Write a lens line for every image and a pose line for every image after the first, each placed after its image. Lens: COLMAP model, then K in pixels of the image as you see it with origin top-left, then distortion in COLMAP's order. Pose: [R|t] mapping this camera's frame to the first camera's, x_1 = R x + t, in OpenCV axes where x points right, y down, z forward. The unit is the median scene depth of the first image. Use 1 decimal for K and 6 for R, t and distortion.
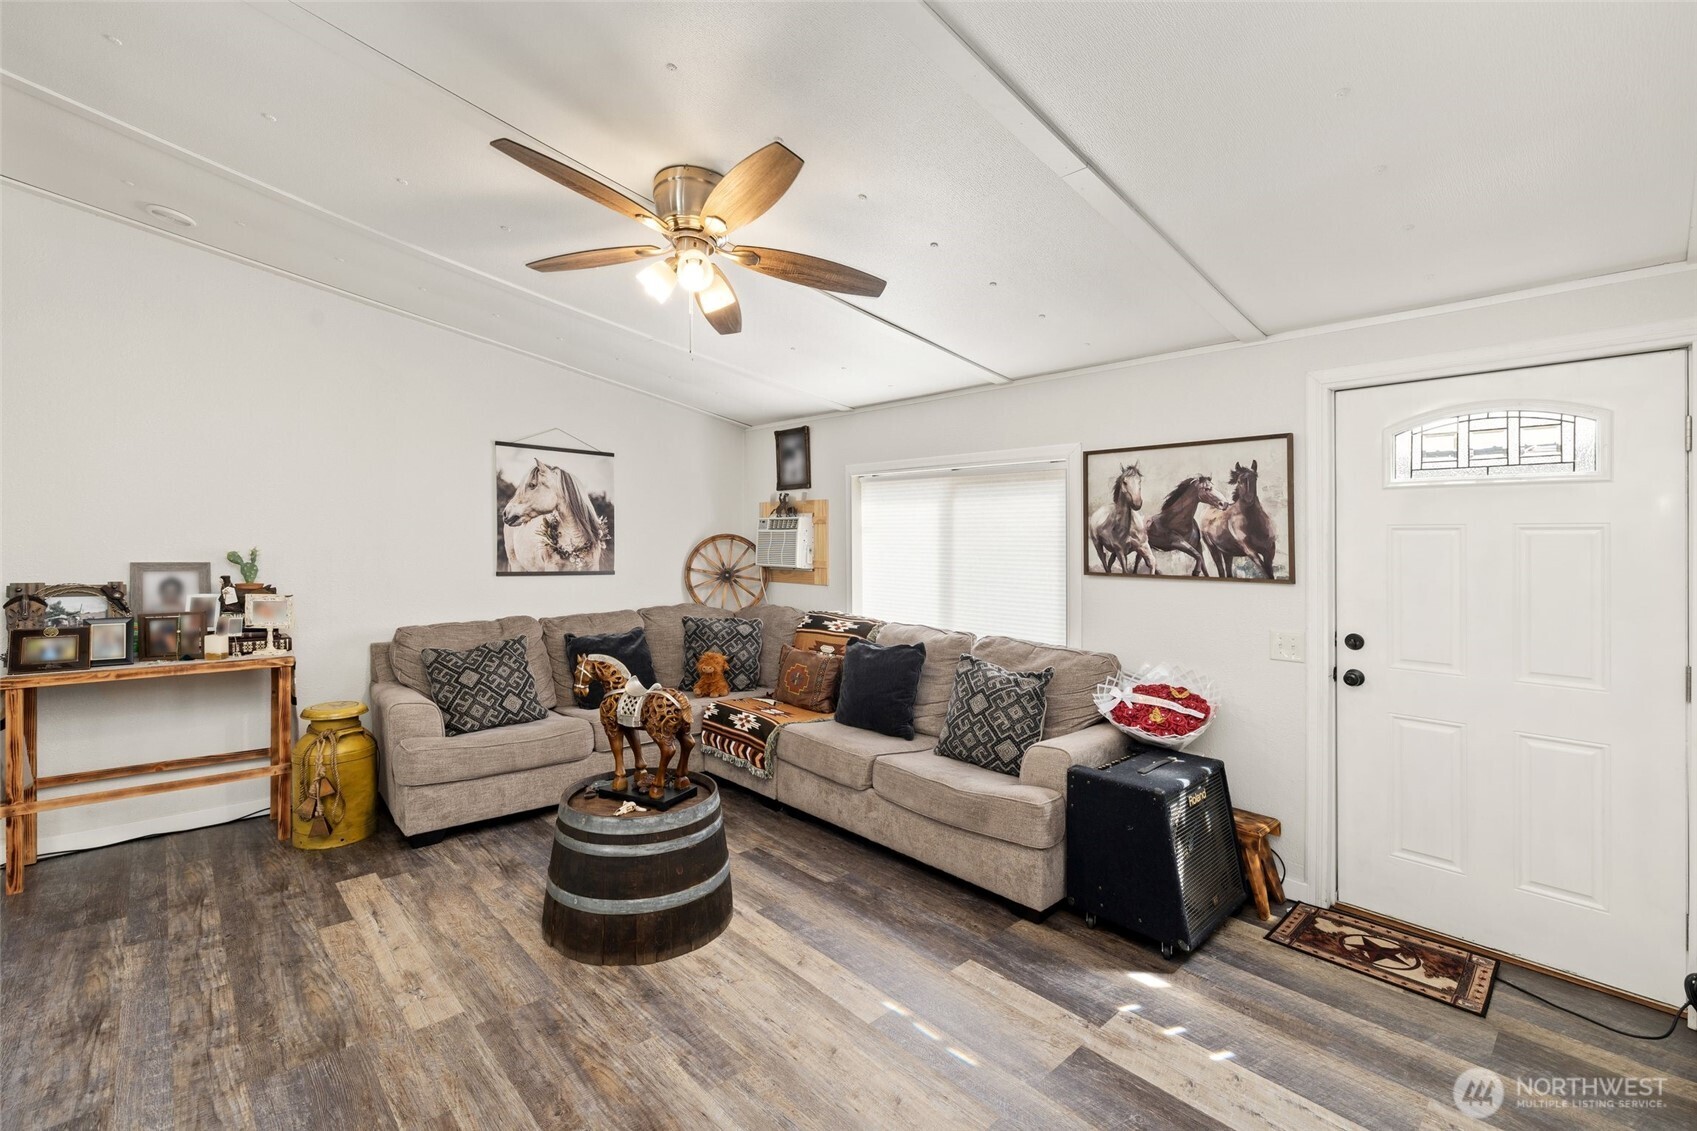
lens RADIAL K [[740.4, 0, 846.9], [0, 740.4, 562.0], [0, 0, 1]] dist [0.002096, 0.002568]
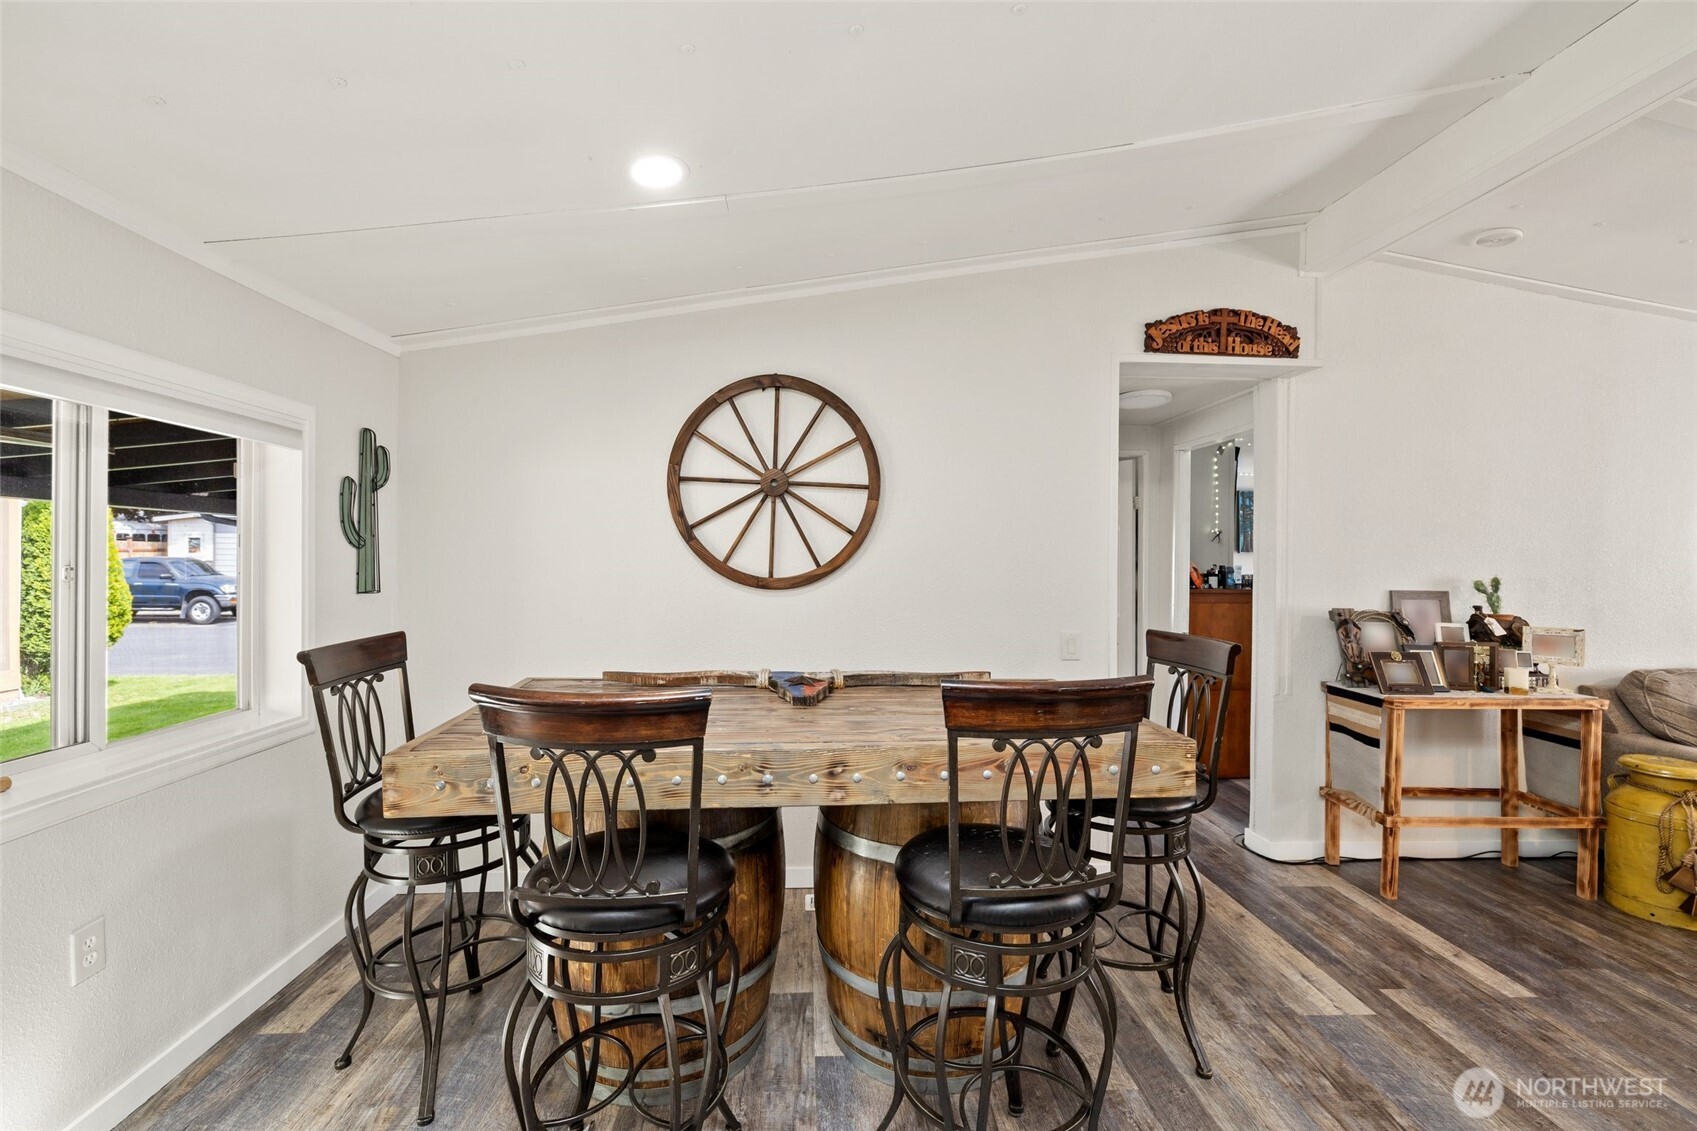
lens RADIAL K [[740.4, 0, 886.9], [0, 740.4, 563.8], [0, 0, 1]] dist [0.002096, 0.002568]
pose [[0.768293, 0.002349, -0.640094, -0.816700], [-0.015434, 0.999771, -0.014857, -0.009339], [0.639912, 0.021294, 0.768153, -0.246437]]
